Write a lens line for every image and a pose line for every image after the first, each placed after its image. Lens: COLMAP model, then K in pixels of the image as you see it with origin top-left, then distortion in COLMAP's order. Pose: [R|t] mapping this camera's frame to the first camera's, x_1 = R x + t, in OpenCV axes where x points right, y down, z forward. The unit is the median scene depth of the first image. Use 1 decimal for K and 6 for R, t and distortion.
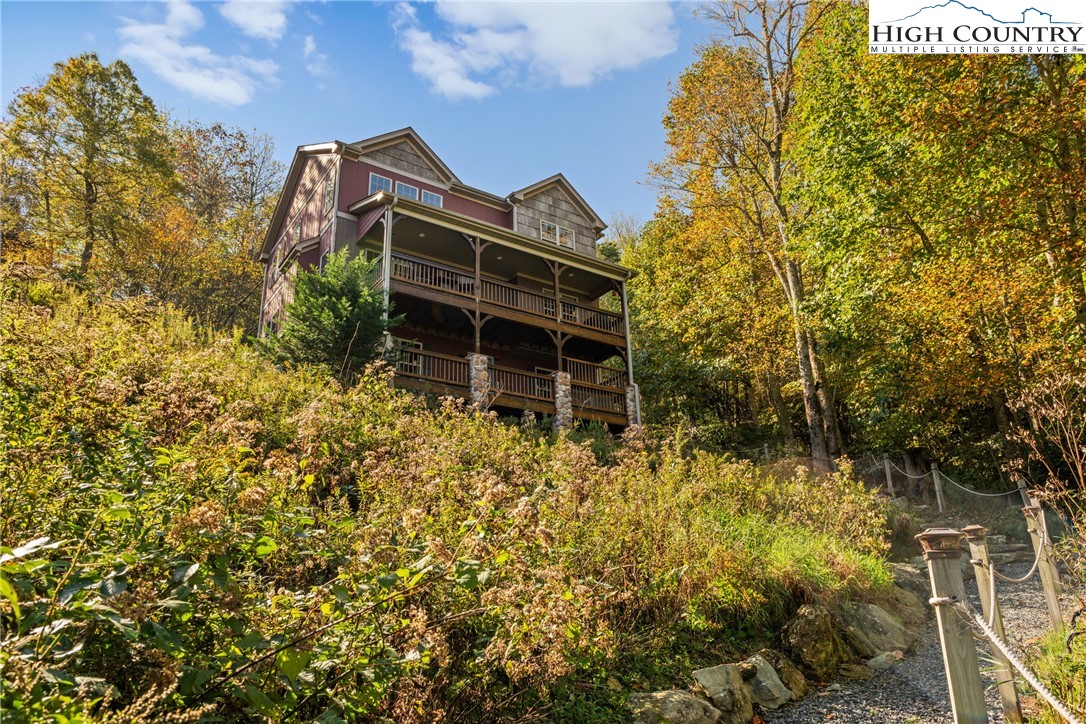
lens RADIAL K [[754.8, 0, 542.3], [0, 754.8, 360.5], [0, 0, 1]] dist [0.024320, 0.002680]
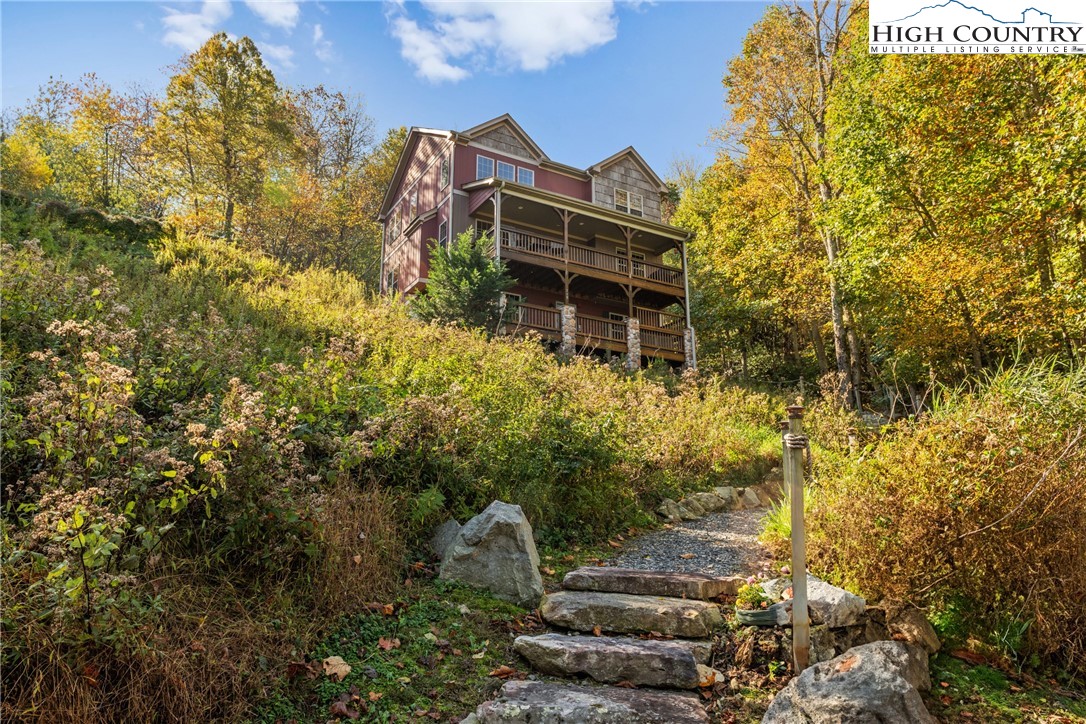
lens RADIAL K [[754.8, 0, 542.1], [0, 754.8, 365.9], [0, 0, 1]] dist [0.024320, 0.002680]
pose [[0.997369, 0.007828, -0.072072, -0.030579], [-0.000027, 0.994194, 0.107604, -0.038698], [0.072496, -0.107319, 0.991578, -0.242205]]
